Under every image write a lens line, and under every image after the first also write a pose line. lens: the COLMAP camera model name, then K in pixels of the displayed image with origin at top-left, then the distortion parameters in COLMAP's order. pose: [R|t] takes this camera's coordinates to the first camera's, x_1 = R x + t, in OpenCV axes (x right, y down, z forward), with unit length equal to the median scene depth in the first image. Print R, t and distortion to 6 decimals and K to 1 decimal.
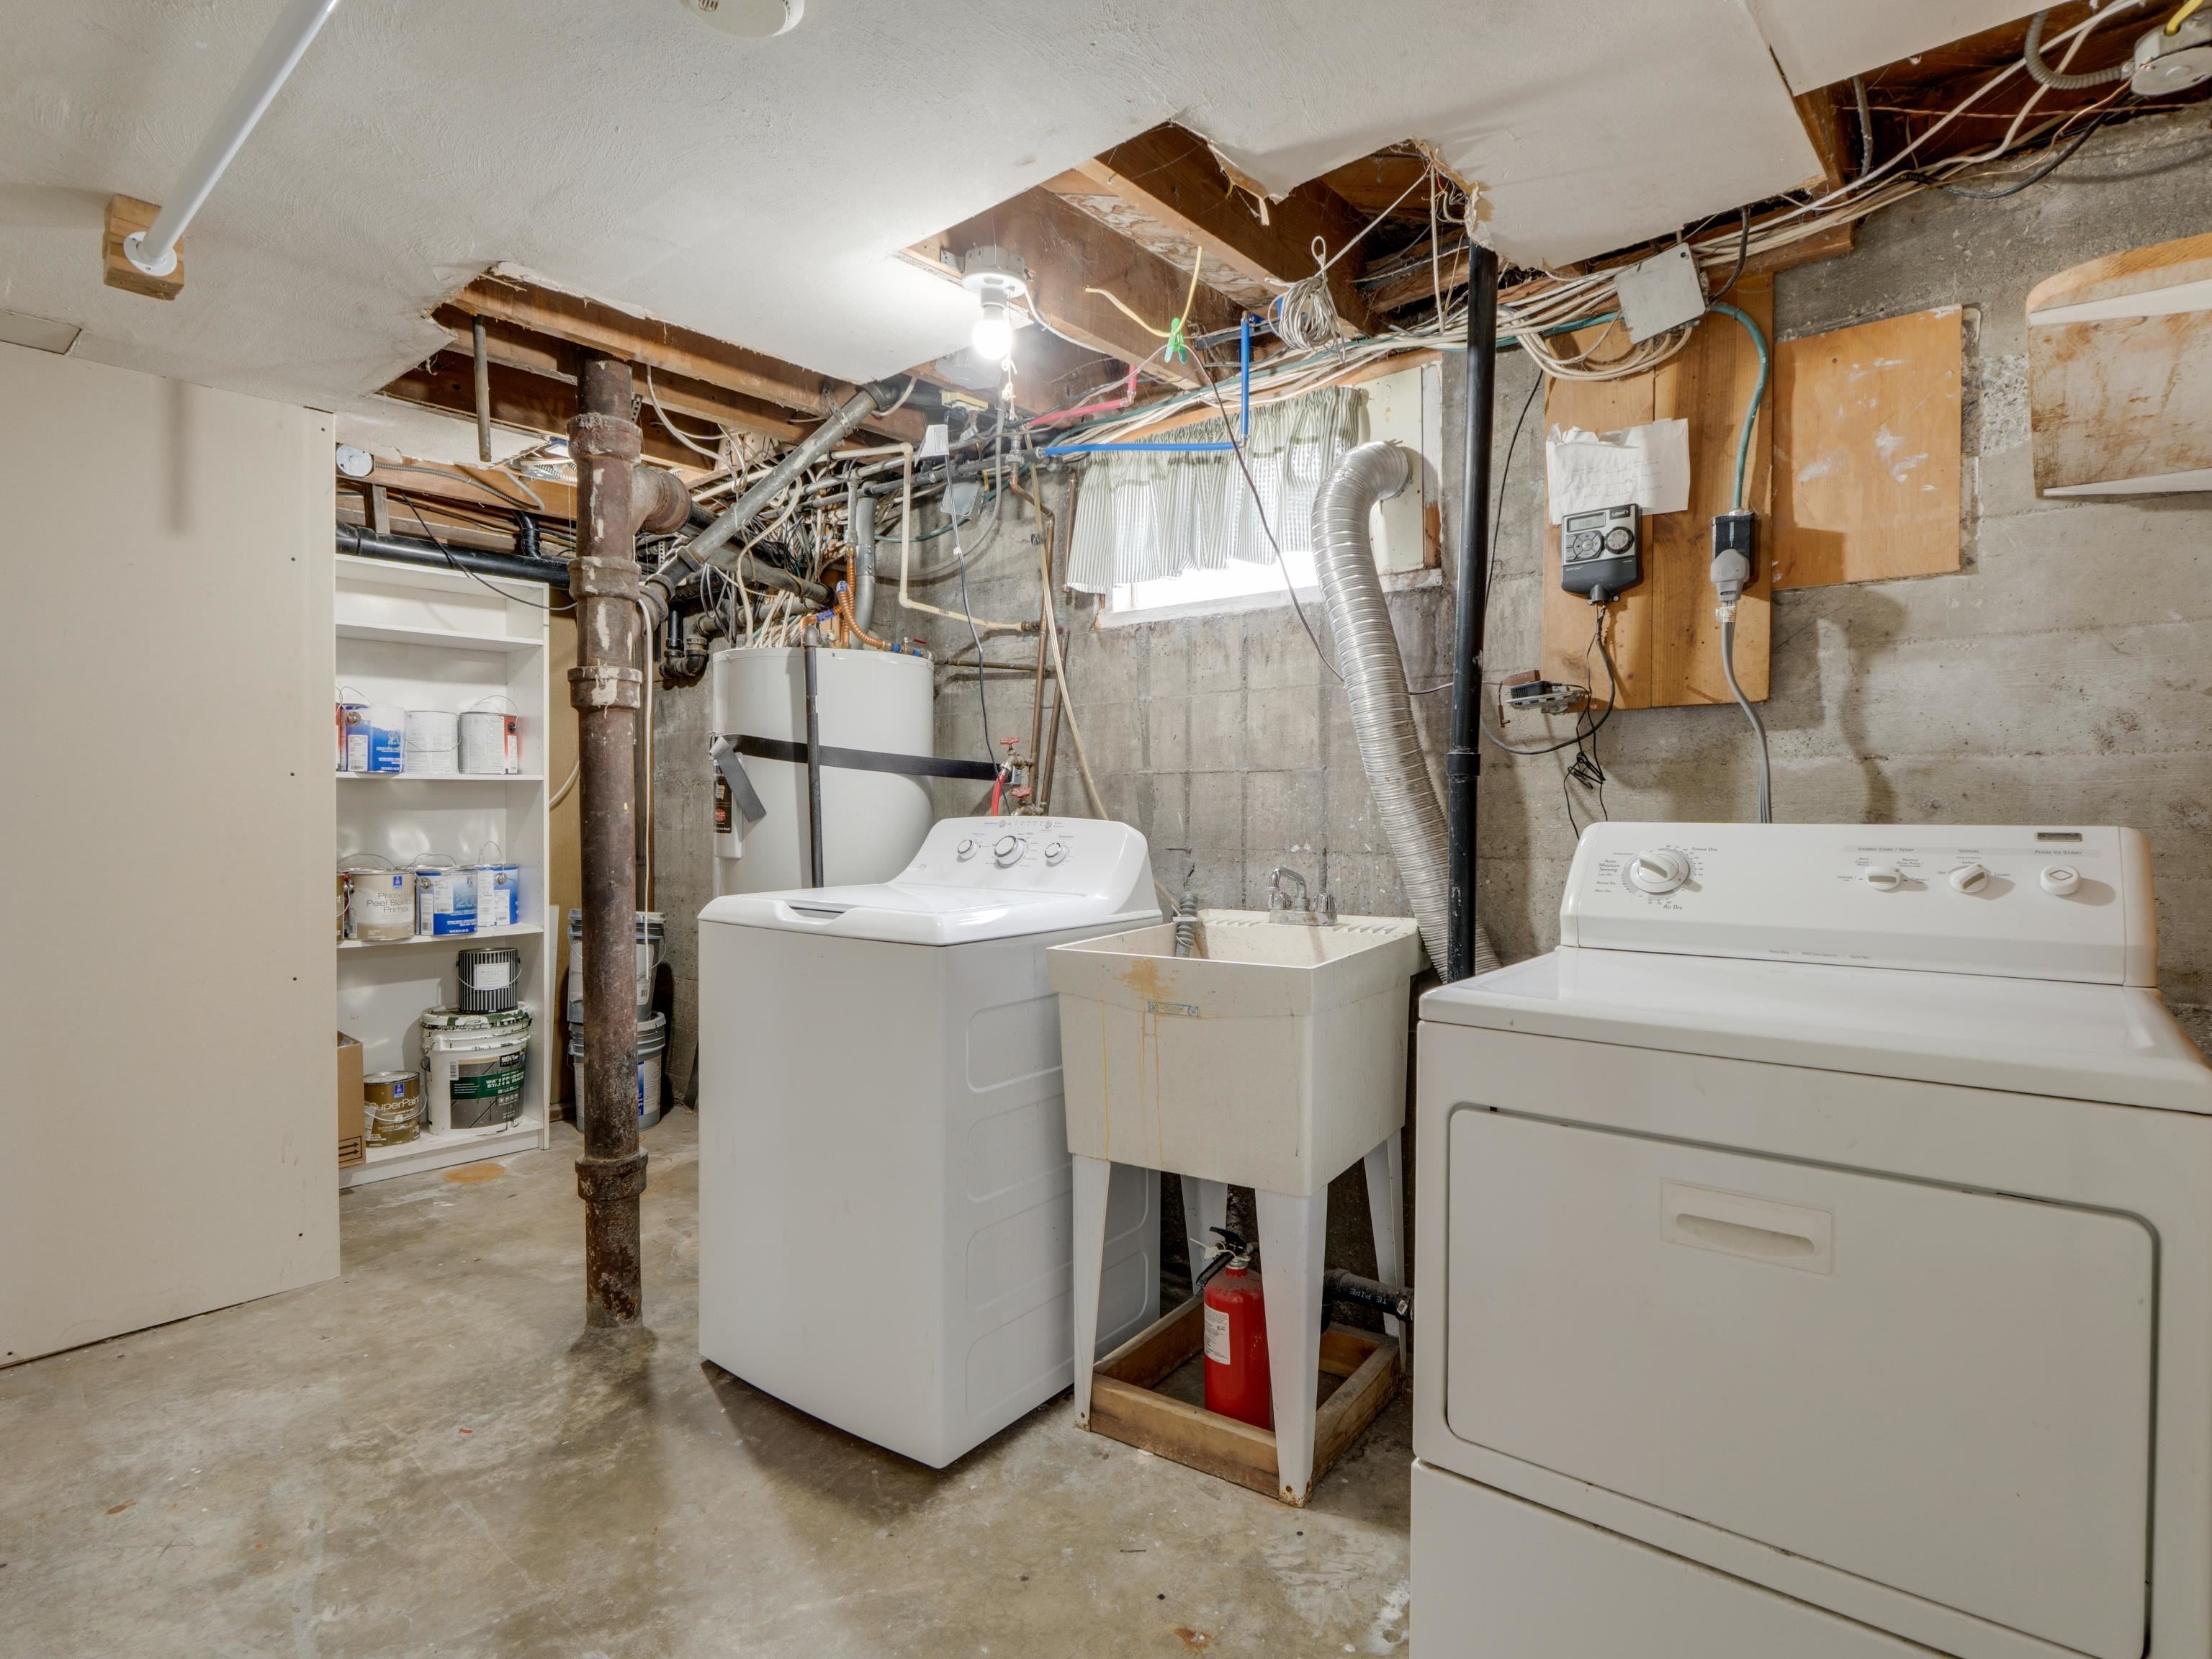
lens RADIAL K [[1182.2, 0, 1090.3], [0, 1182.2, 825.3], [0, 0, 1]] dist [-0.001401, 0.000173]
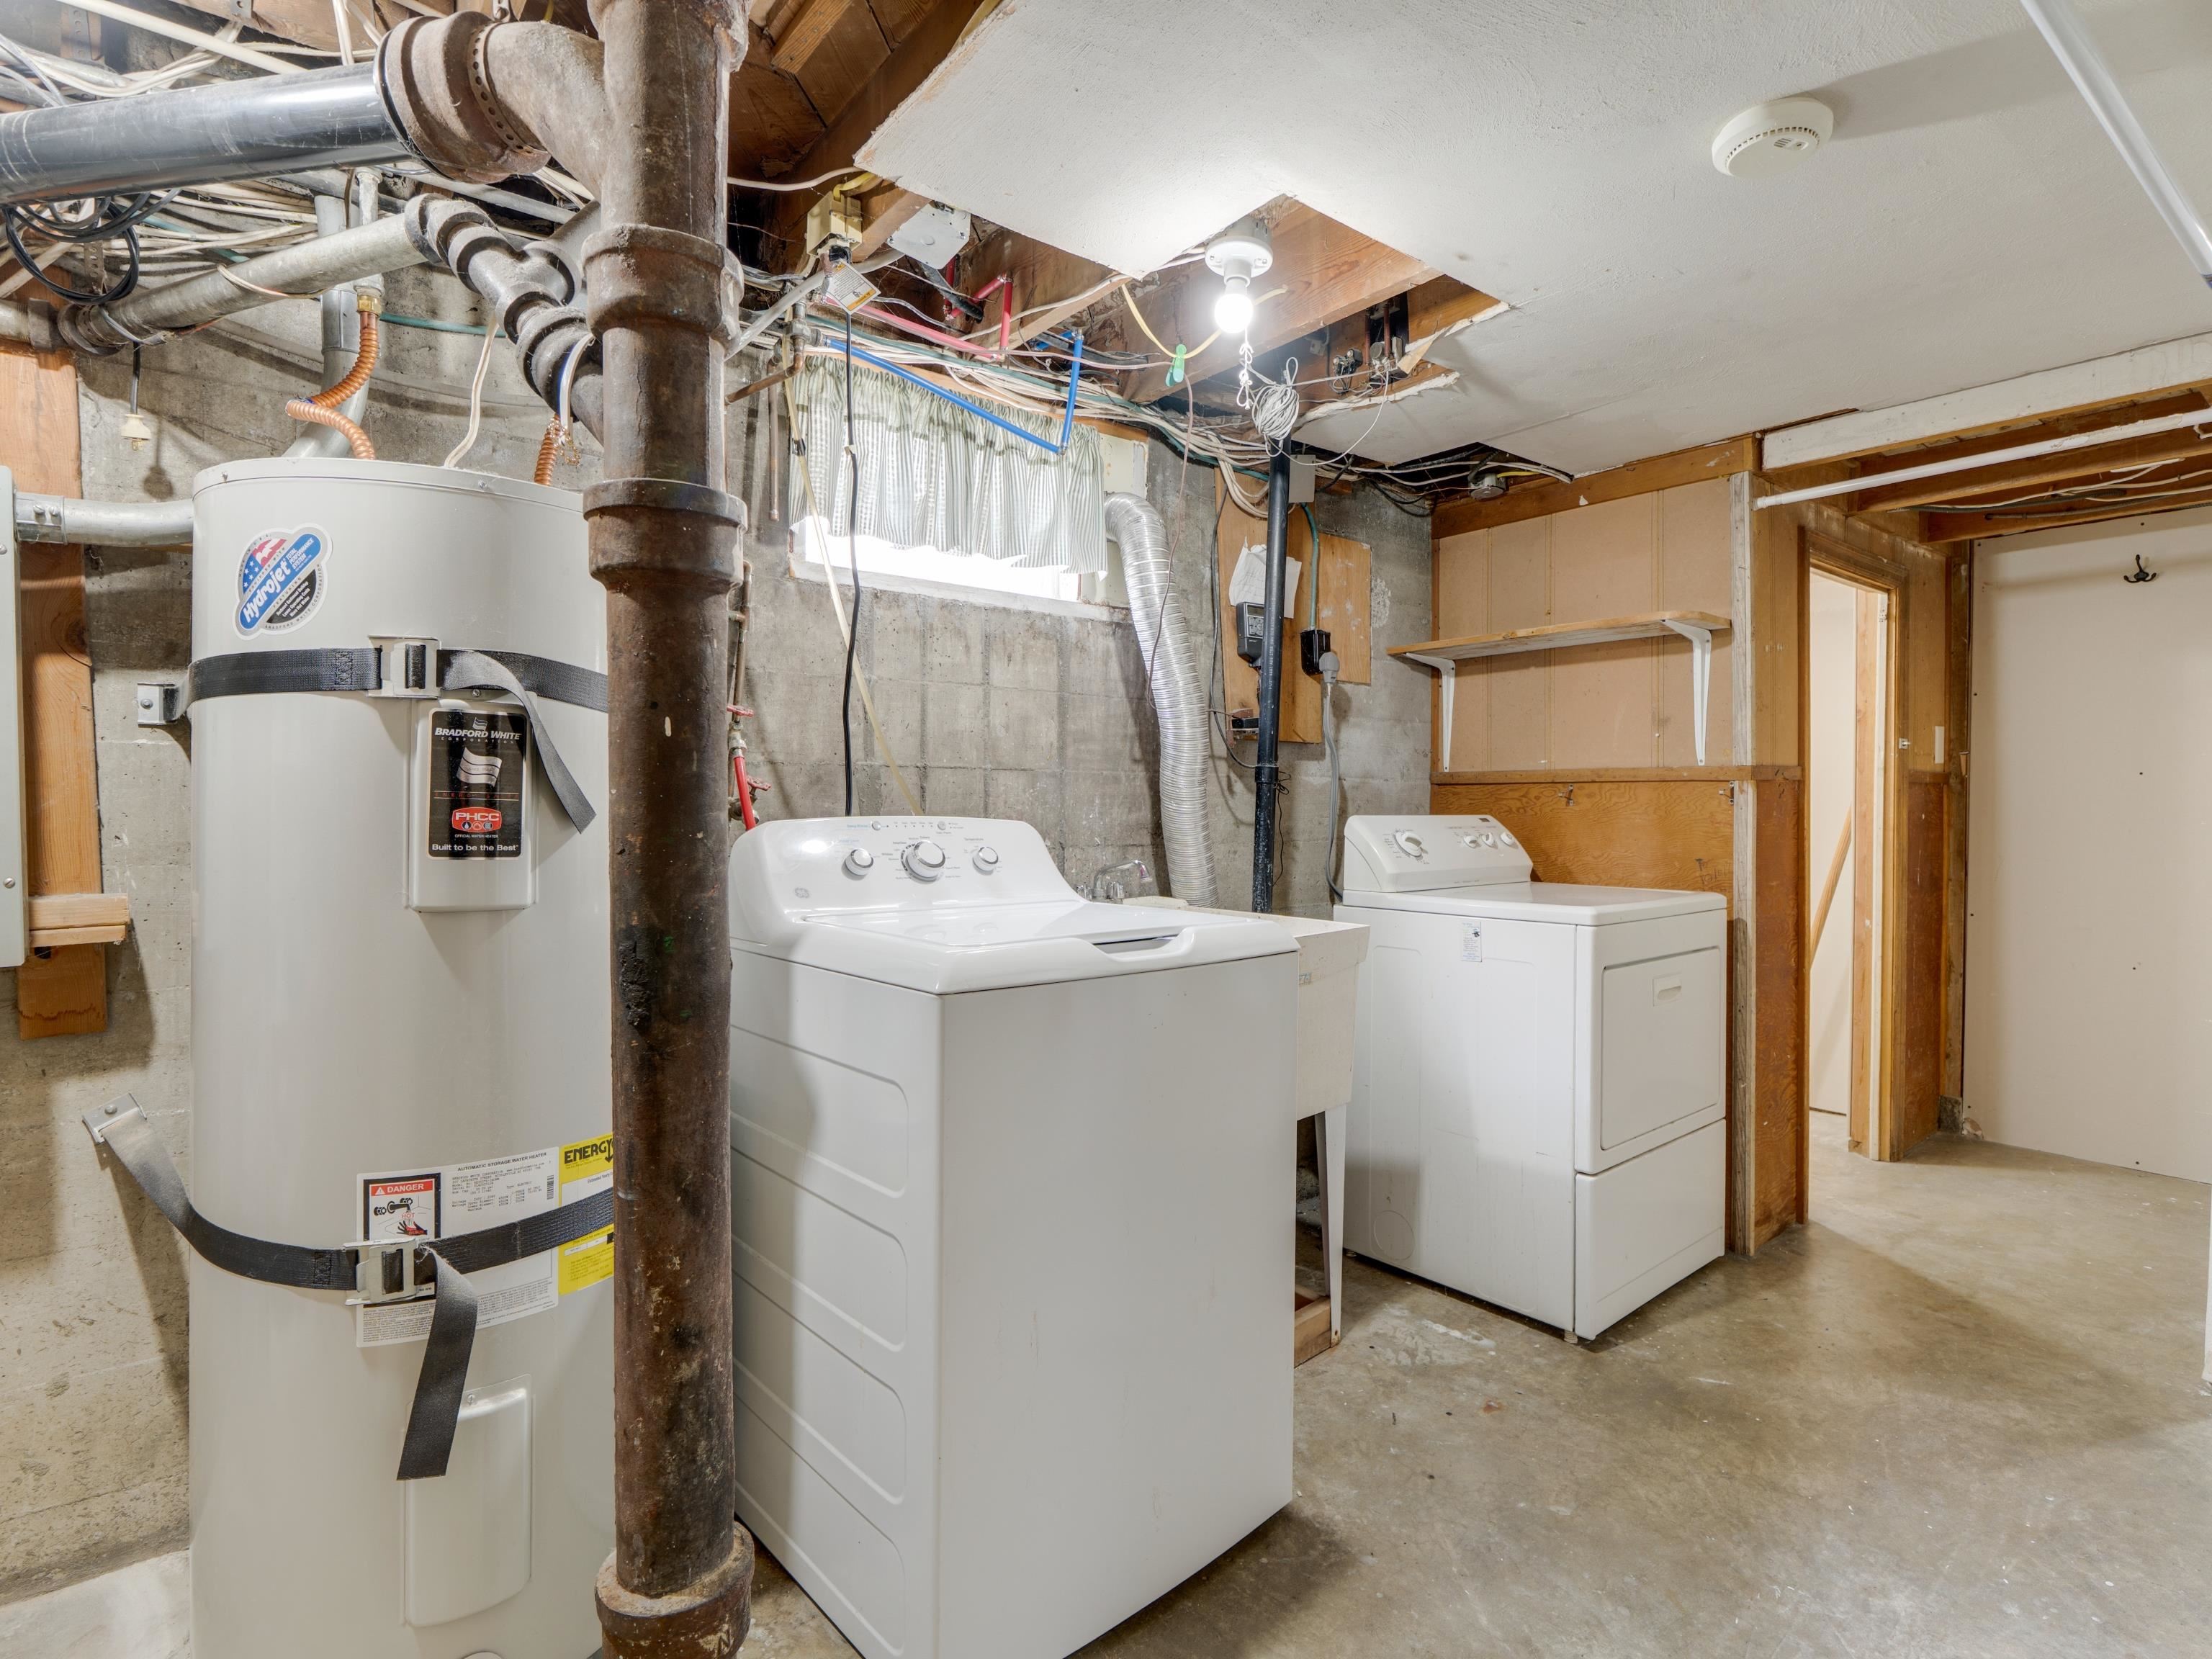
lens RADIAL K [[1182.2, 0, 1090.2], [0, 1182.2, 821.2], [0, 0, 1]] dist [-0.001401, 0.000173]
pose [[0.156615, -0.012638, 0.987579, -0.832608], [0.012271, 0.999866, 0.010849, -0.011707], [-0.987583, 0.010419, 0.156749, 0.768784]]
